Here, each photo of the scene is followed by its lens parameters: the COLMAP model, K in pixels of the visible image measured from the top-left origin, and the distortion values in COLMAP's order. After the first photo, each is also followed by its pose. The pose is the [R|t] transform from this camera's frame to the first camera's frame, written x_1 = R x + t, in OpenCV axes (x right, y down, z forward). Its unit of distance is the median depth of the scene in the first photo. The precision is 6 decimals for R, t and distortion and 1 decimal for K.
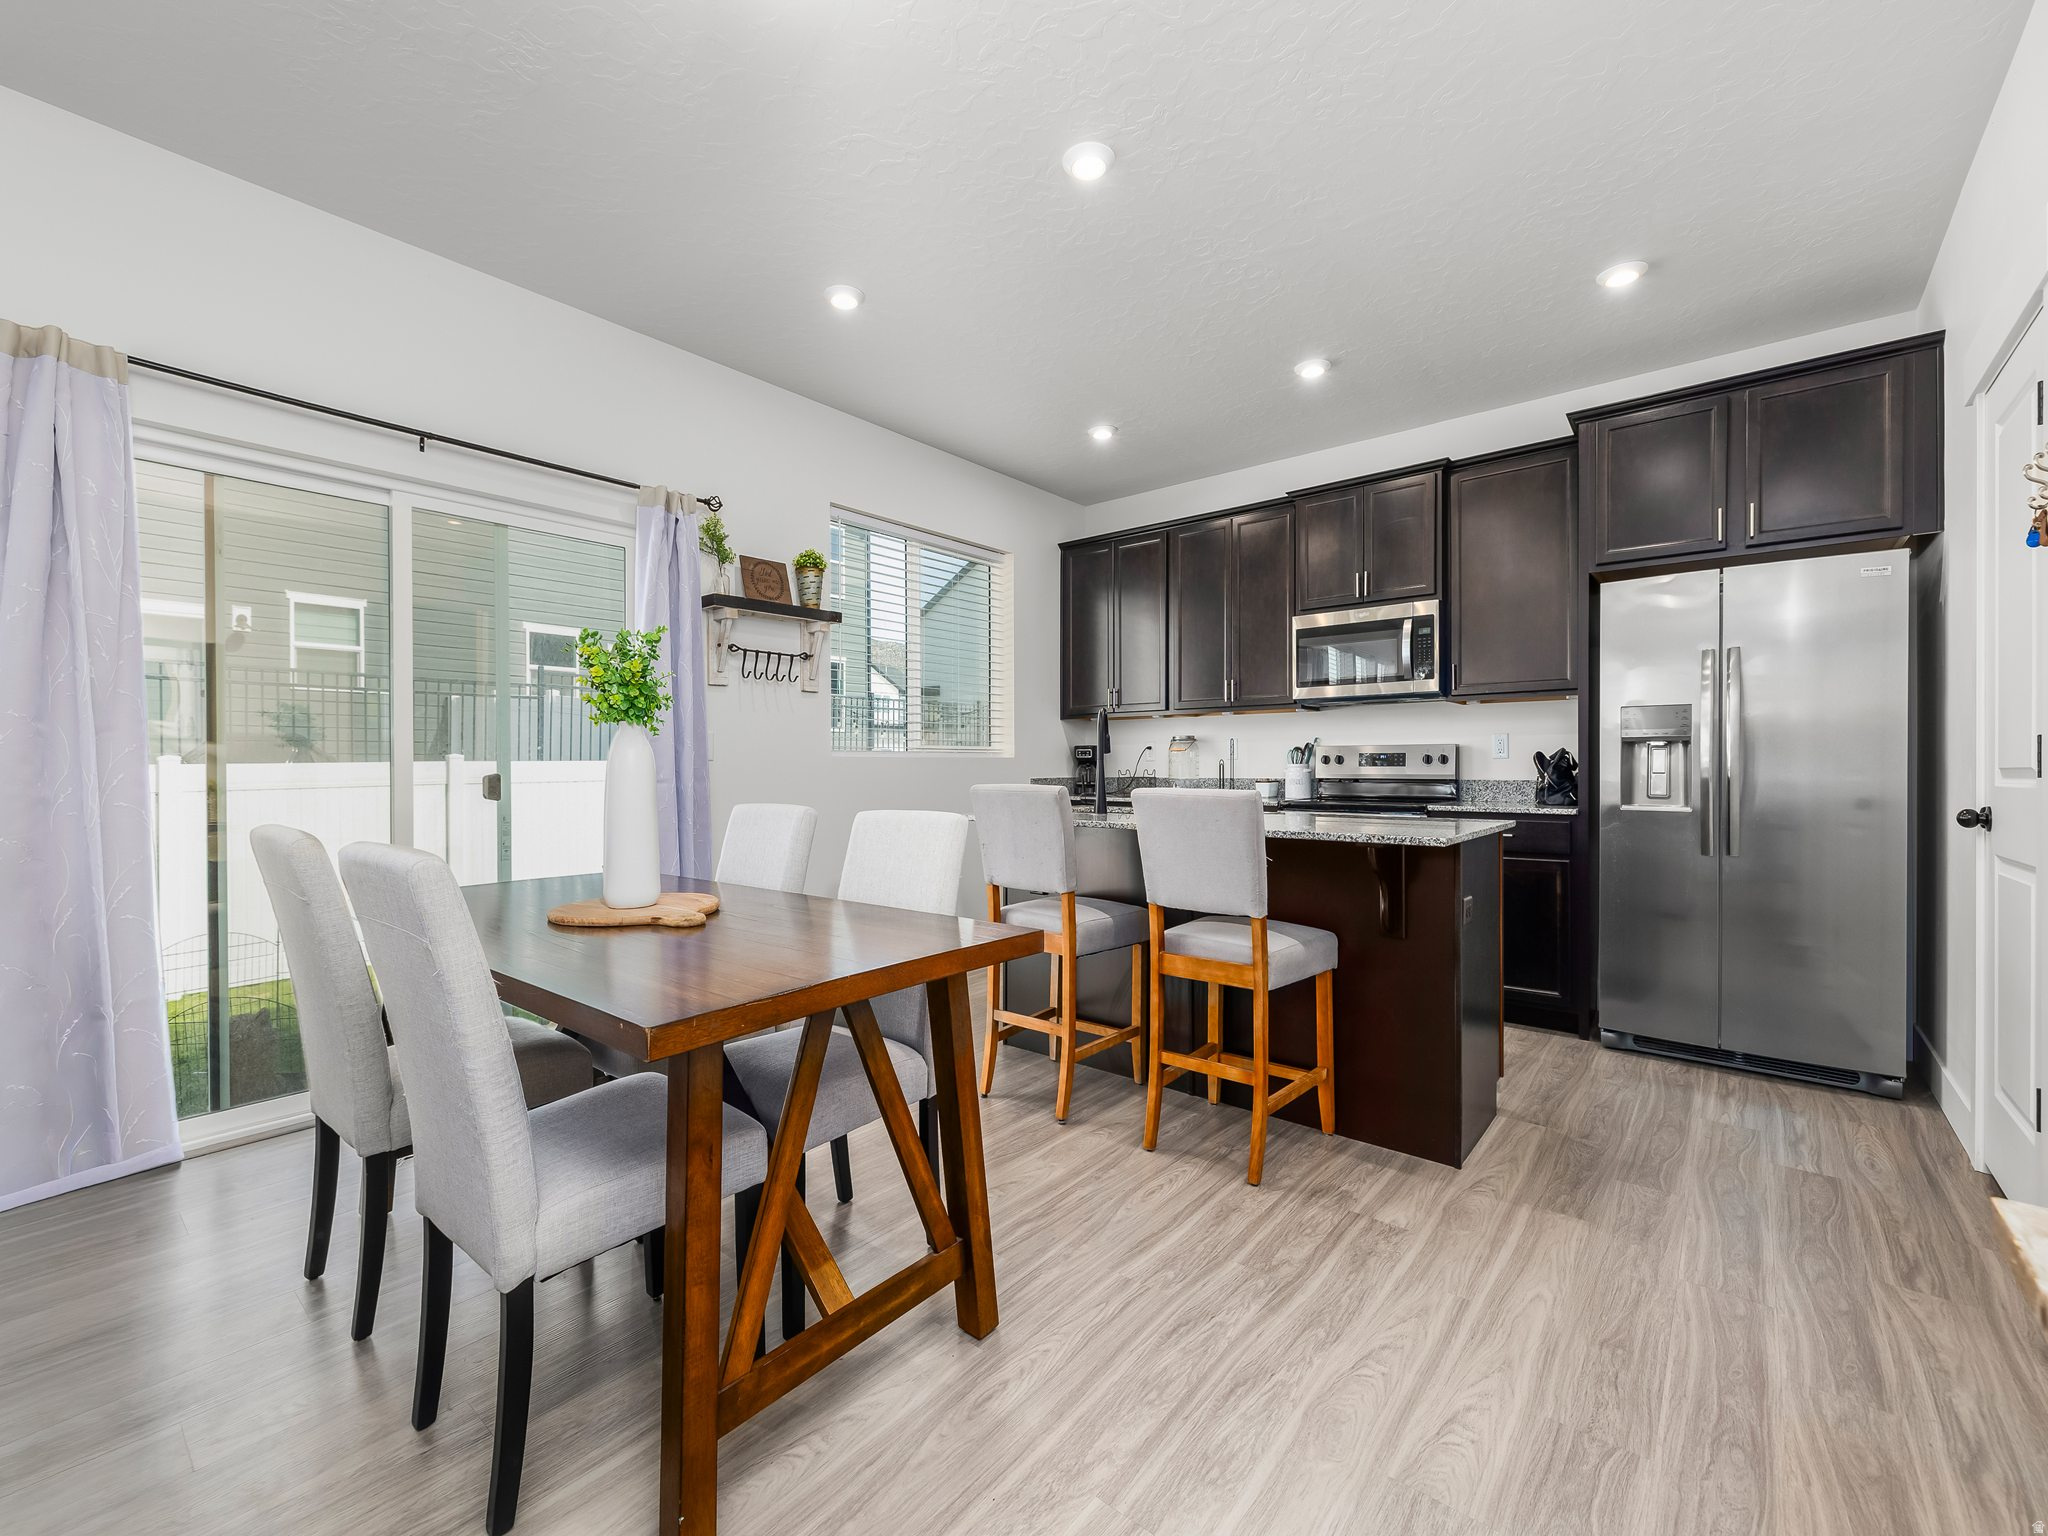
lens RADIAL K [[868.7, 0, 1016.0], [0, 868.7, 763.3], [0, 0, 1]] dist [-0.001430, 0.001084]
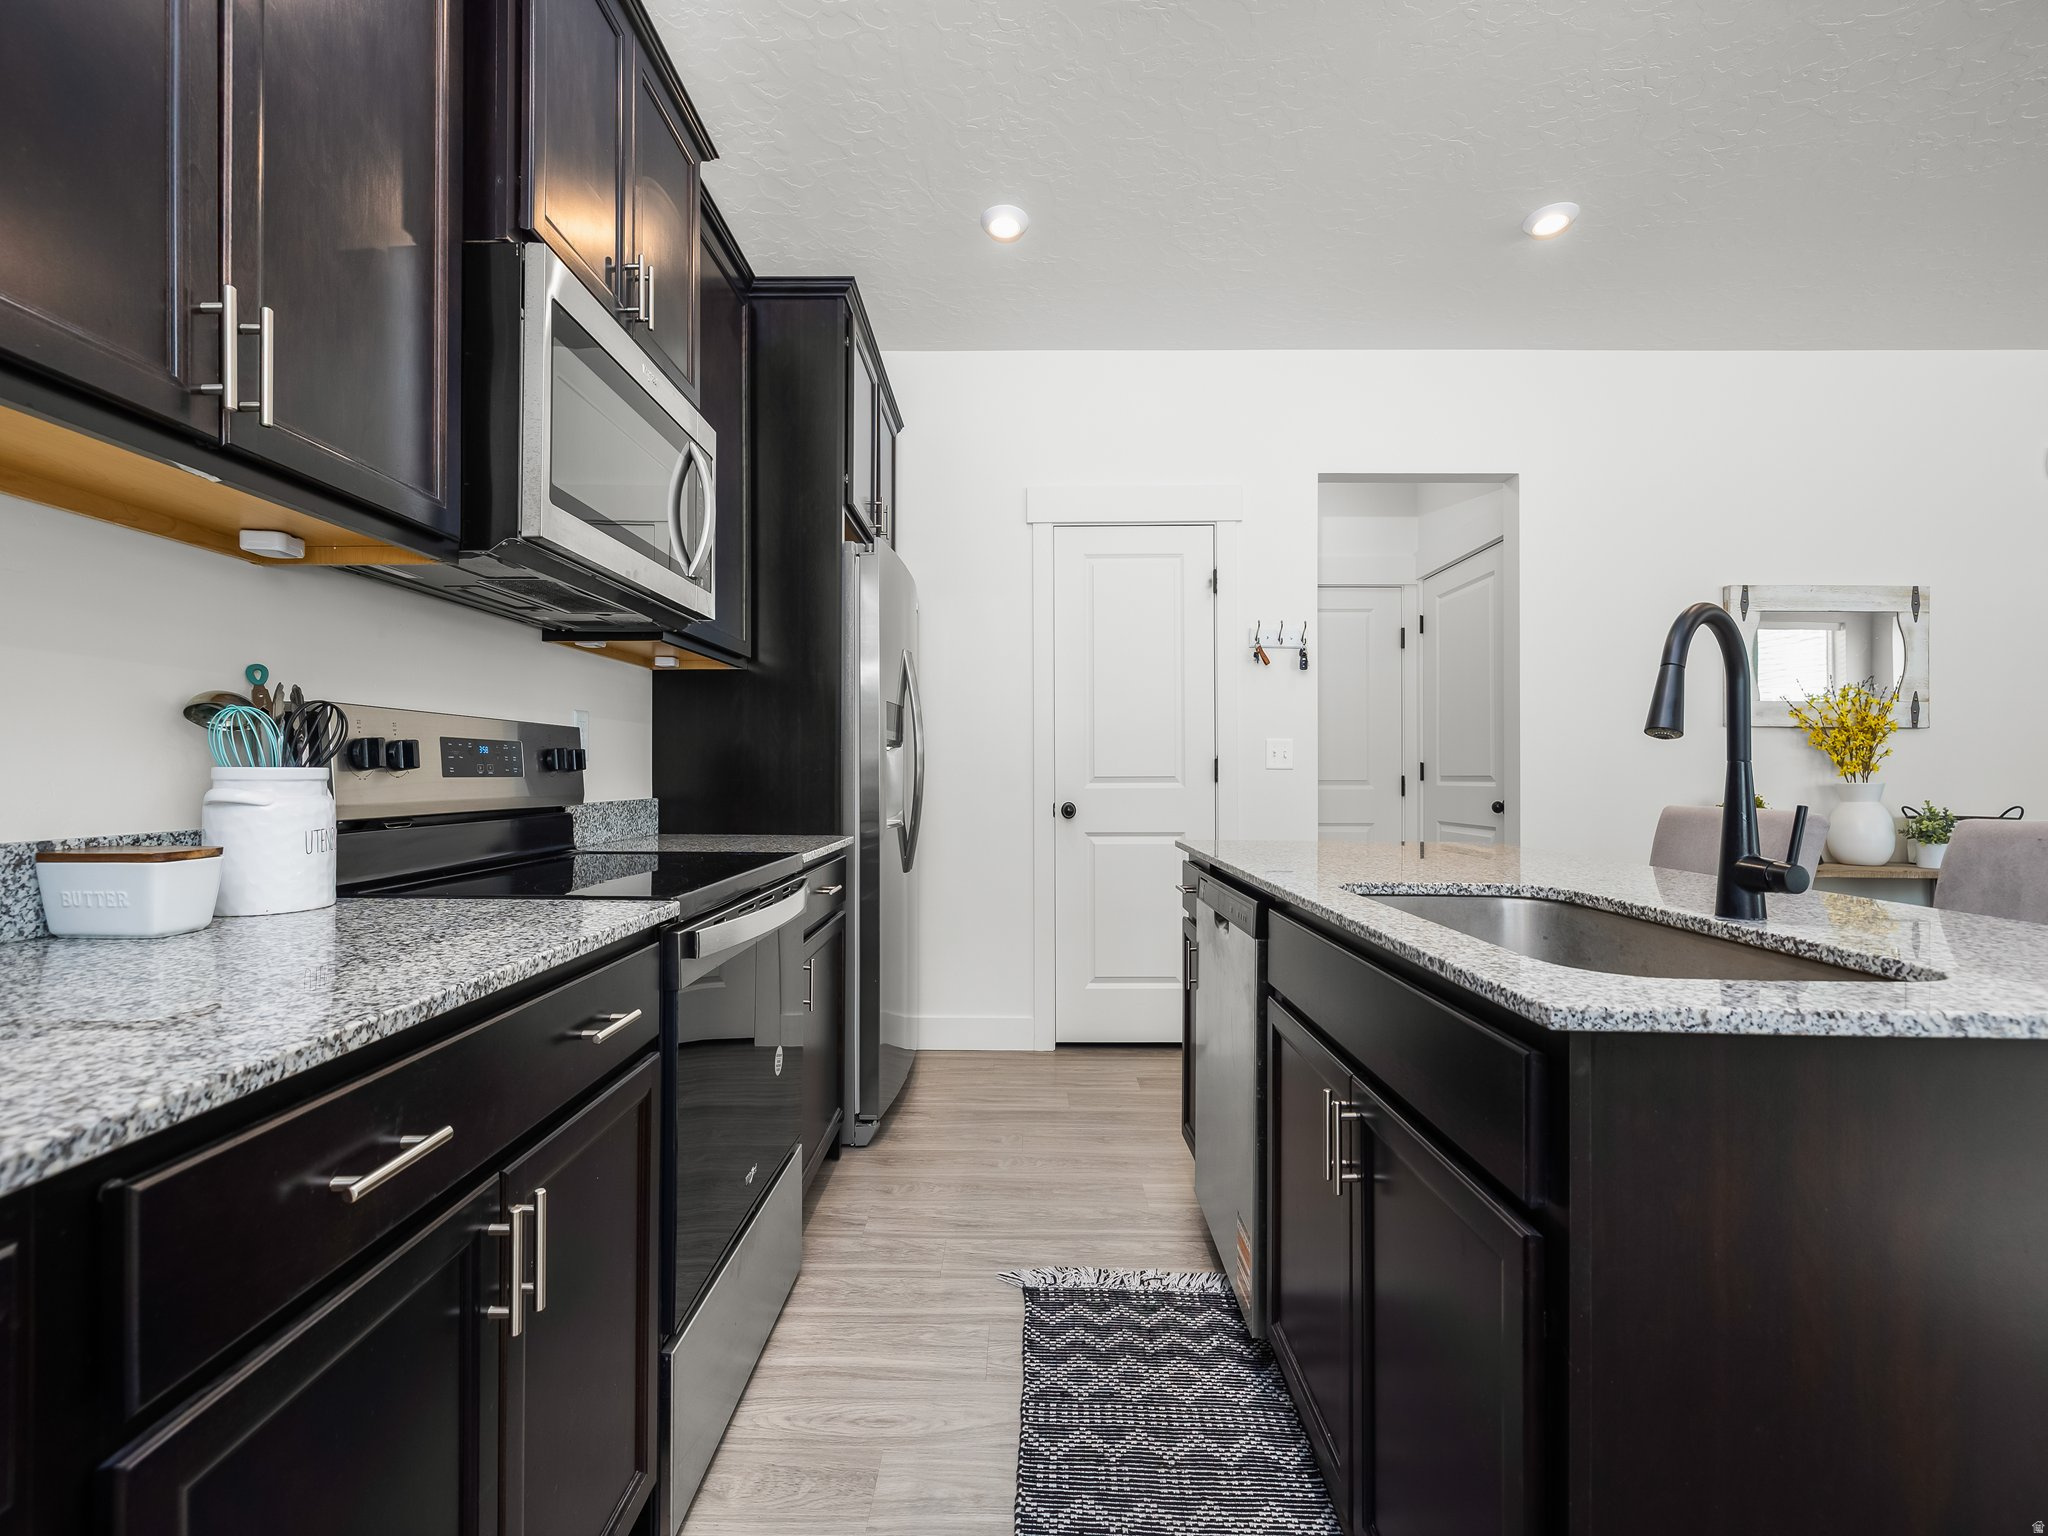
lens RADIAL K [[868.7, 0, 1029.1], [0, 868.7, 776.4], [0, 0, 1]] dist [-0.001430, 0.001084]
pose [[-0.639344, 0.005394, 0.768902, 0.001957], [0.003440, 0.999985, -0.004155, 0.007823], [-0.768913, -0.000012, -0.639354, 1.410856]]
